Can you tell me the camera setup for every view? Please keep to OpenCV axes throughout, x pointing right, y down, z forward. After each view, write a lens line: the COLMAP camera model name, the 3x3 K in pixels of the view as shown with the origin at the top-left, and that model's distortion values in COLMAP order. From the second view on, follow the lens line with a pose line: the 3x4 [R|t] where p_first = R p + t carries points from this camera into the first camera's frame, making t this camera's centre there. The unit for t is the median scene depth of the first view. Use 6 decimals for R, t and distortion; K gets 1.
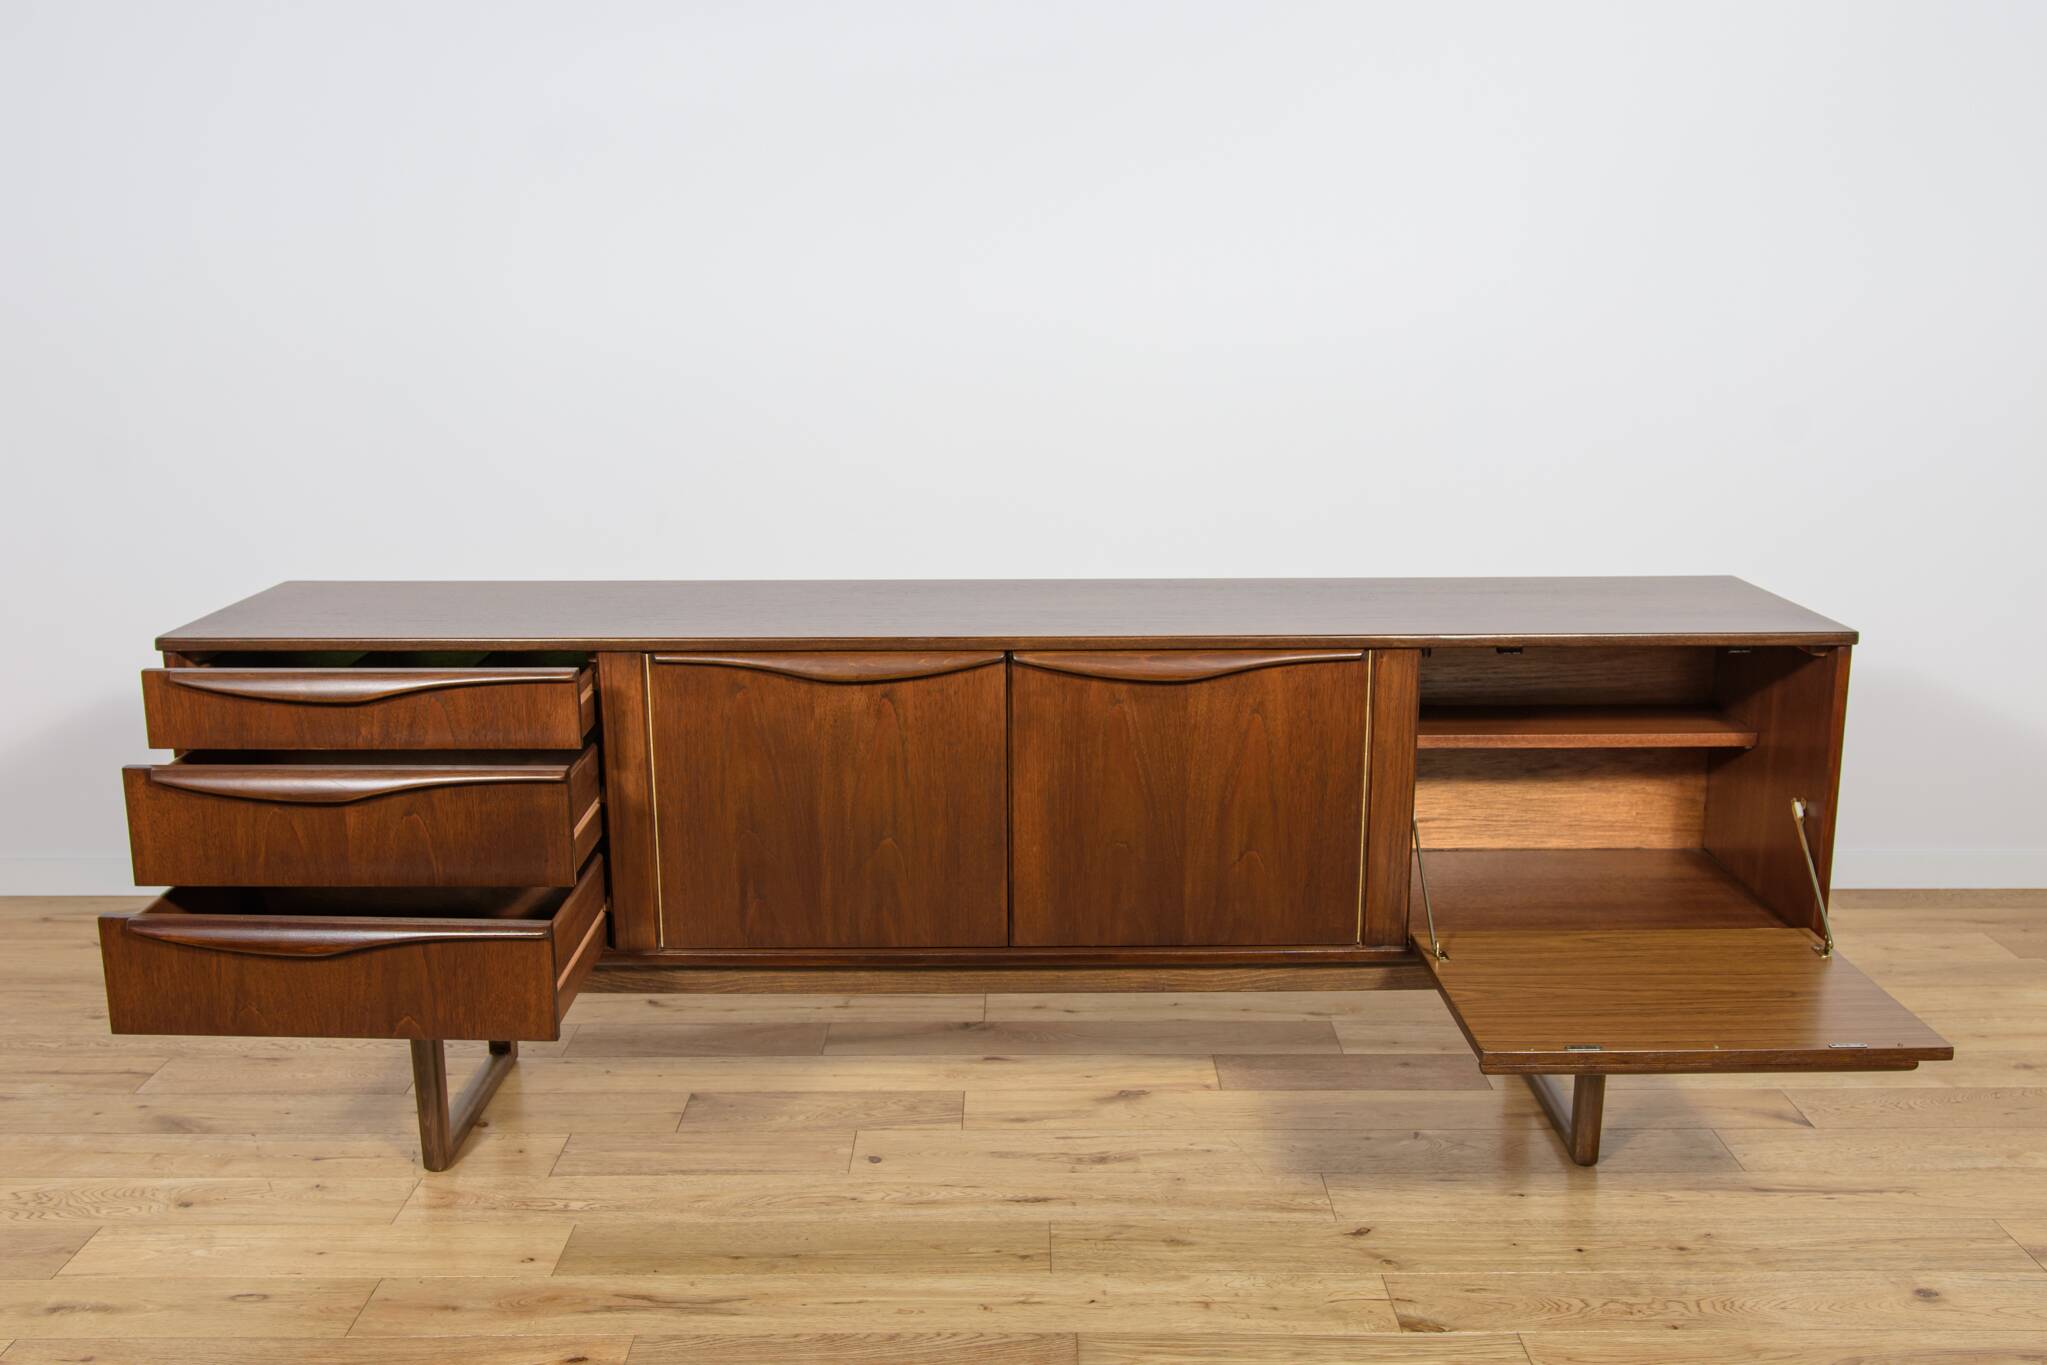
lens RADIAL K [[1874.4, 0, 1036.2], [0, 1874.4, 698.1], [0, 0, 1]] dist [-0.016396, 0.000000]
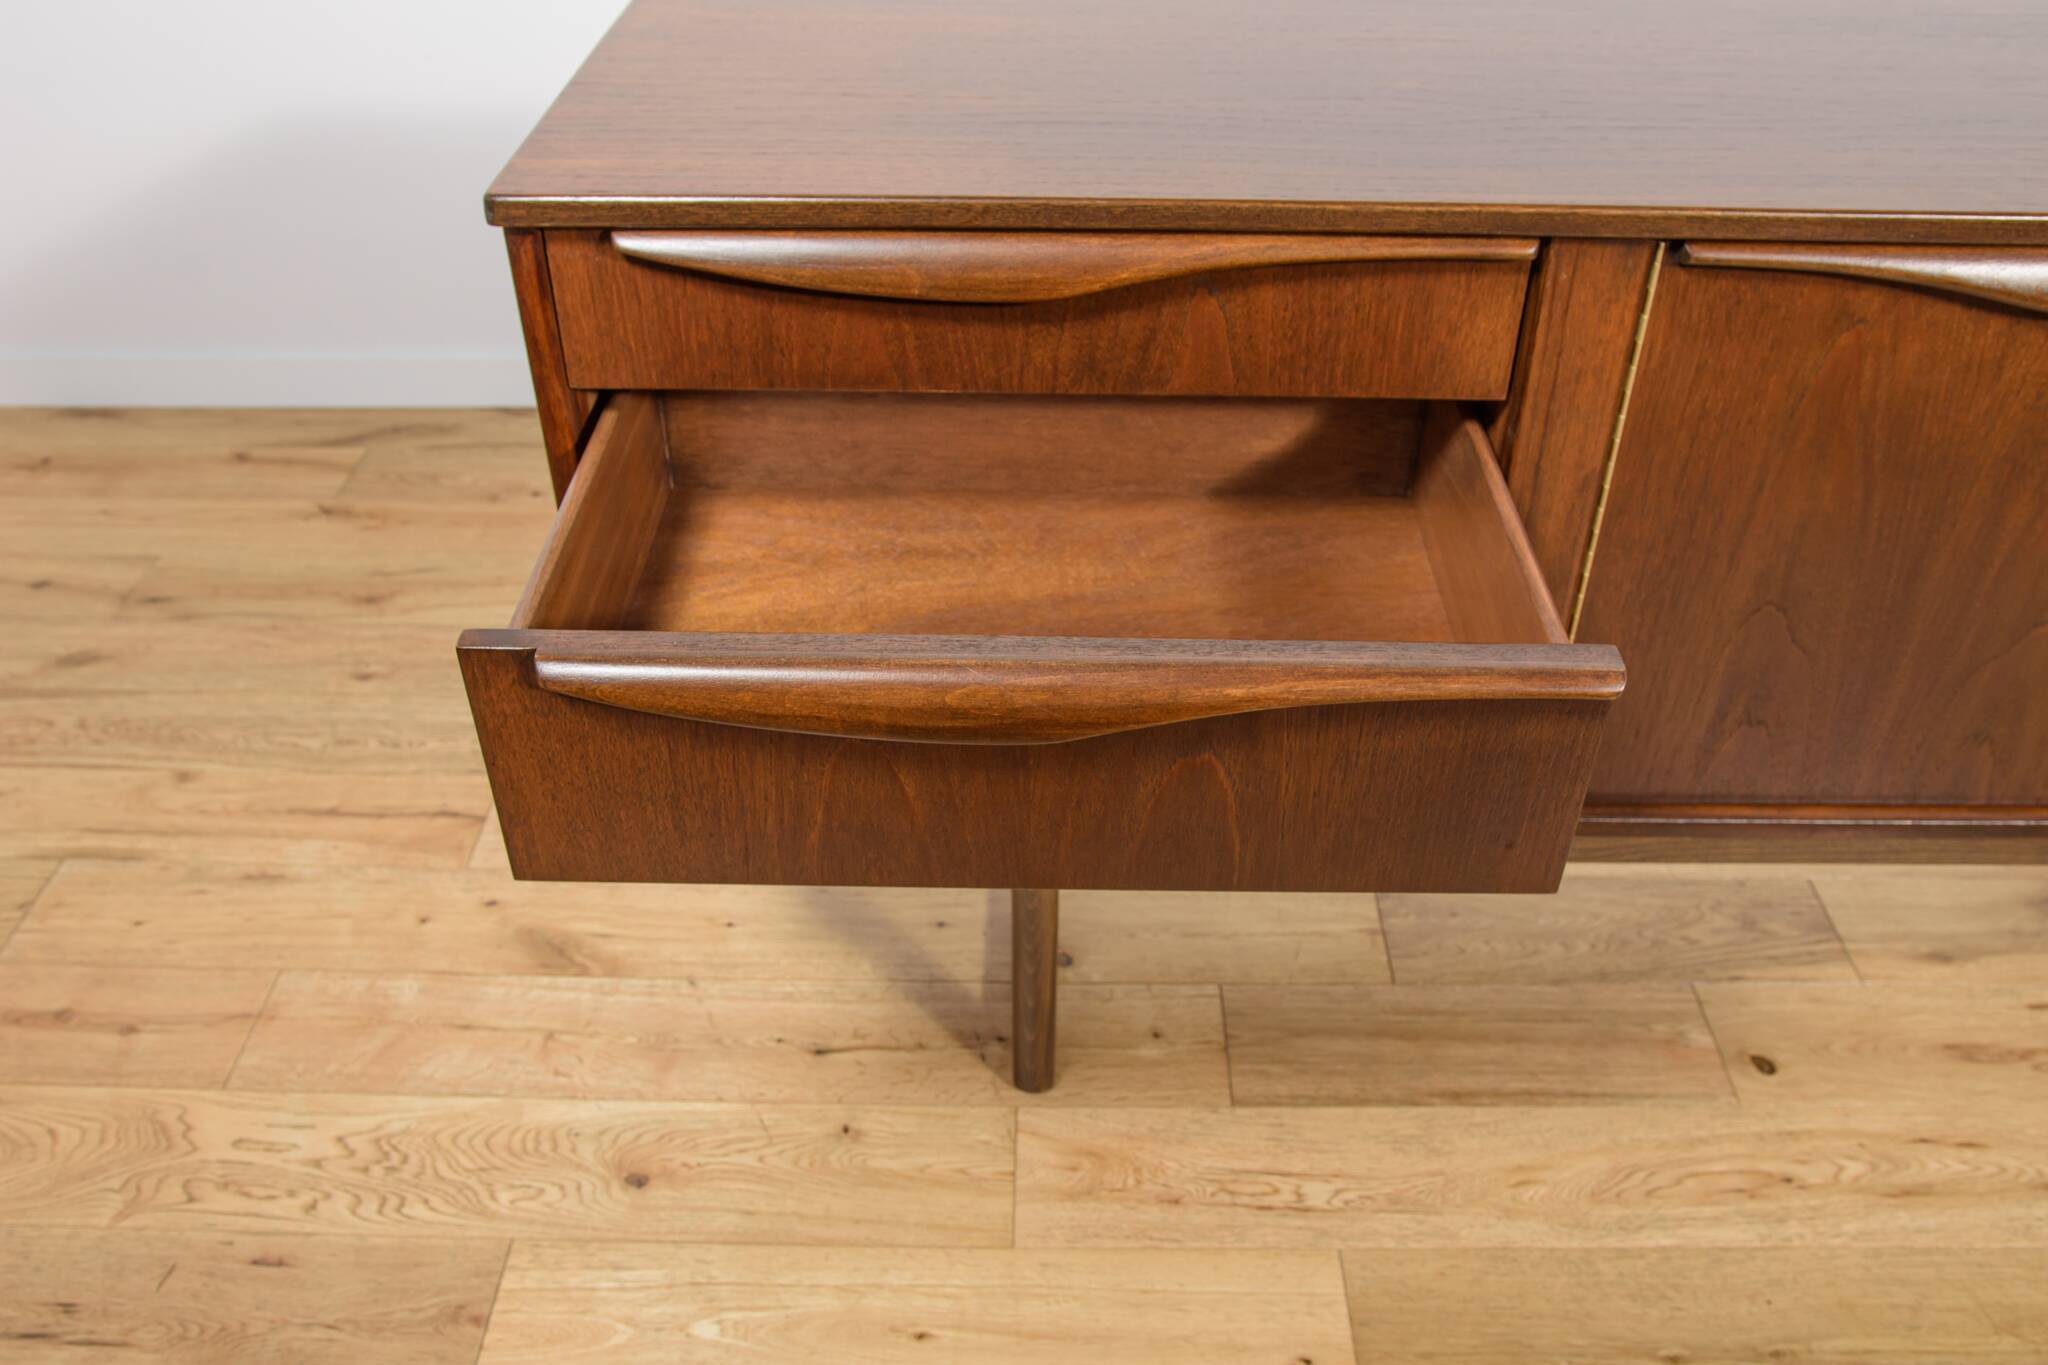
lens RADIAL K [[1666.7, 0, 1023.0], [0, 1666.7, 686.0], [0, 0, 1]] dist [-0.090599, 0.078507]
pose [[0.999777, 0.012848, -0.016748, -0.331284], [-0.004837, 0.911757, 0.410701, -0.079874], [0.020547, -0.410529, 0.911616, 0.601831]]
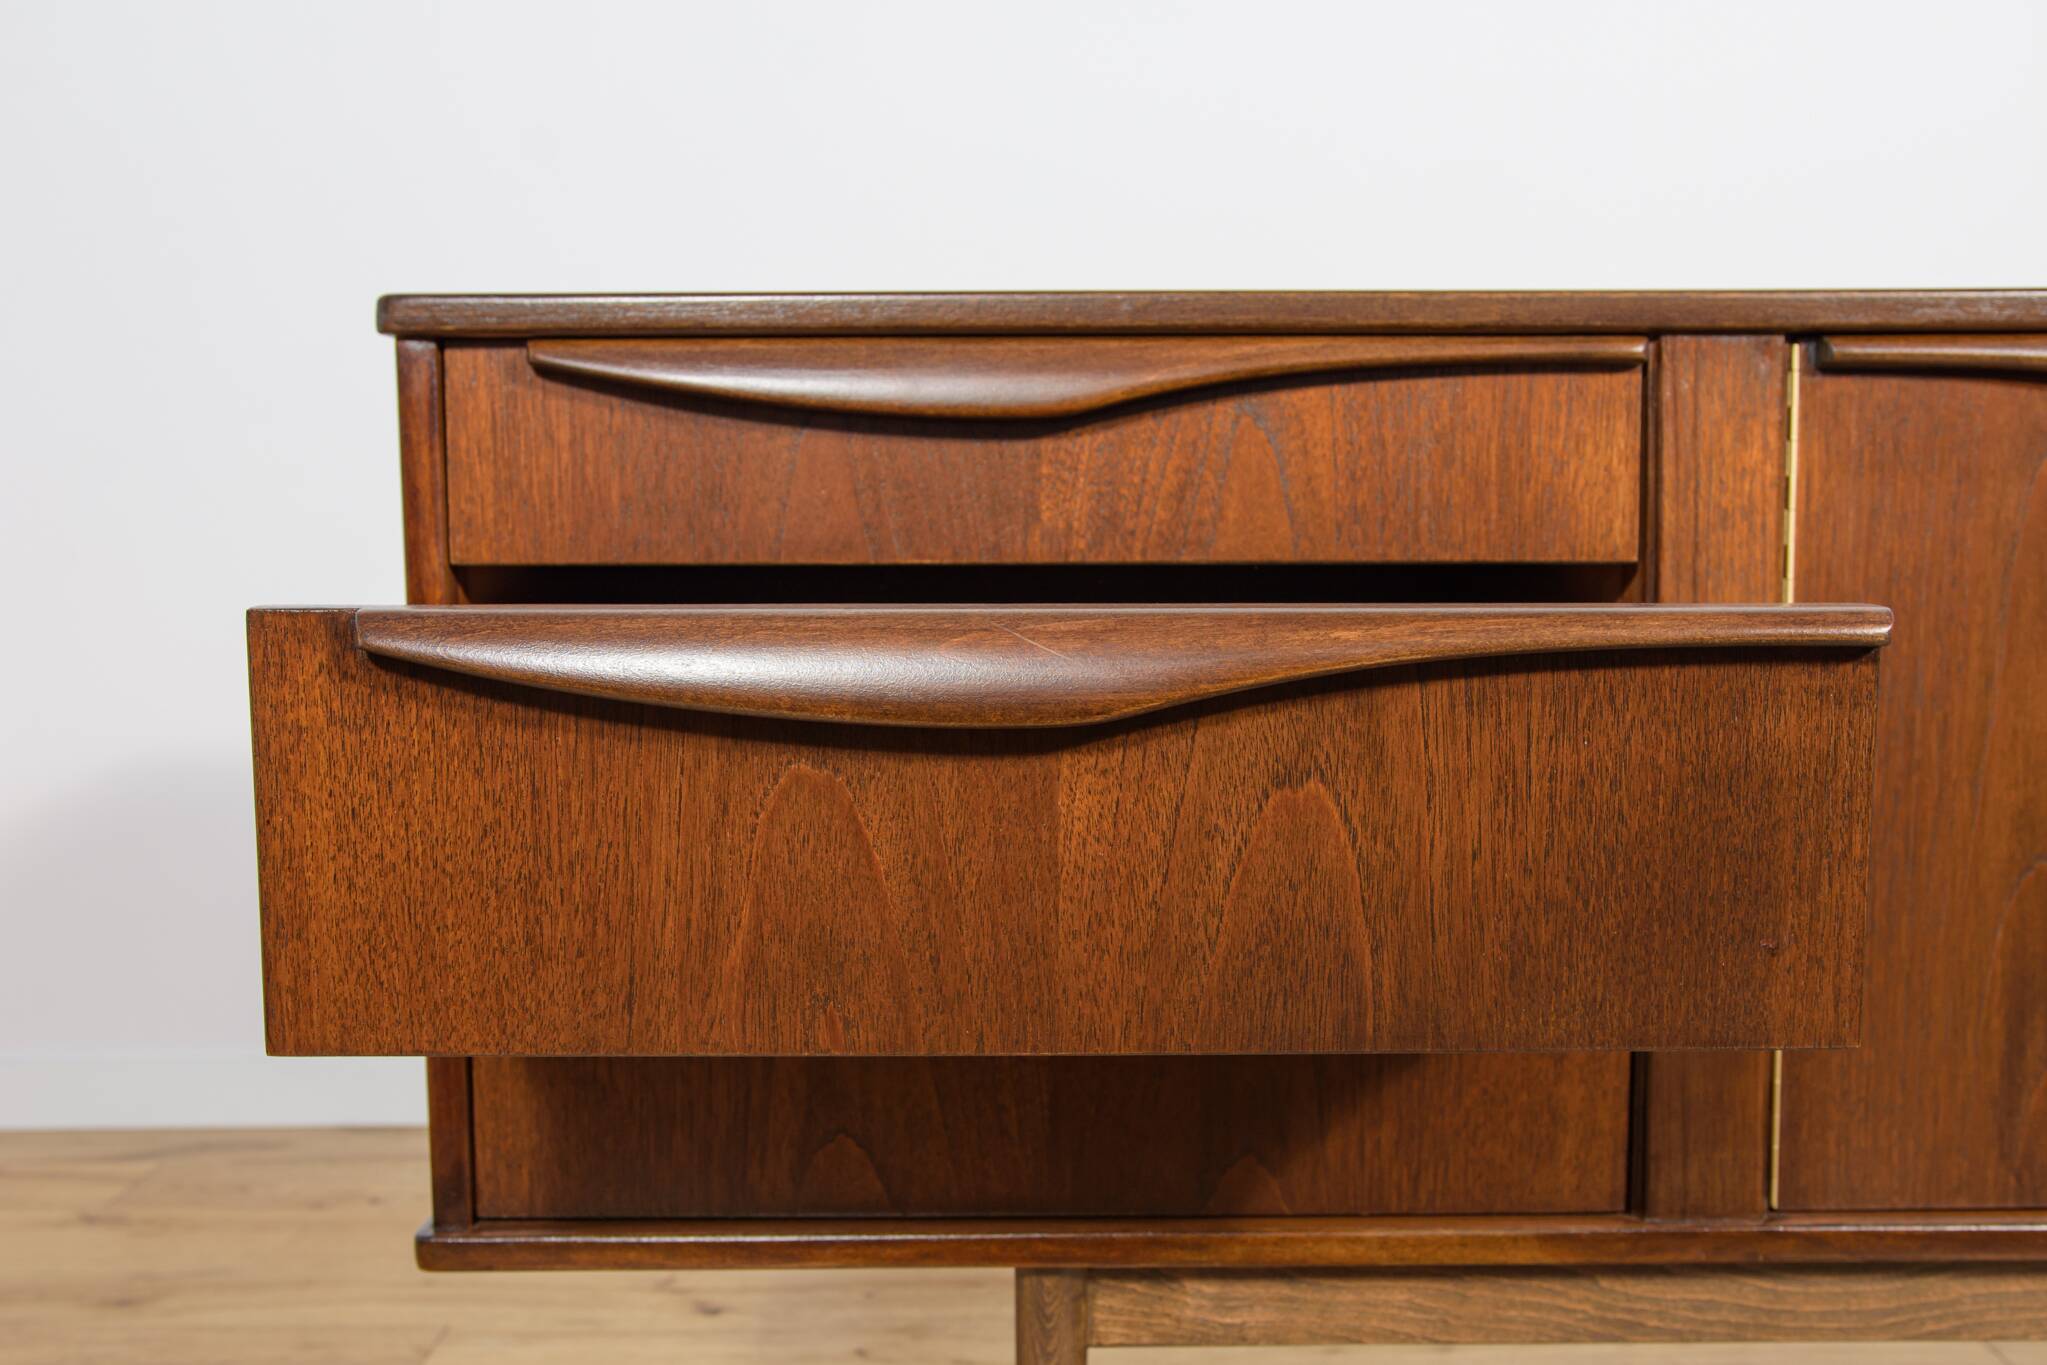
lens RADIAL K [[1922.9, 0, 1023.7], [0, 1922.9, 702.7], [0, 0, 1]] dist [-0.009870, 0.000000]
pose [[0.999968, -0.007817, 0.001474, -0.339979], [0.007941, 0.991688, -0.128419, 0.084174], [-0.000458, 0.128427, 0.991719, 0.633331]]
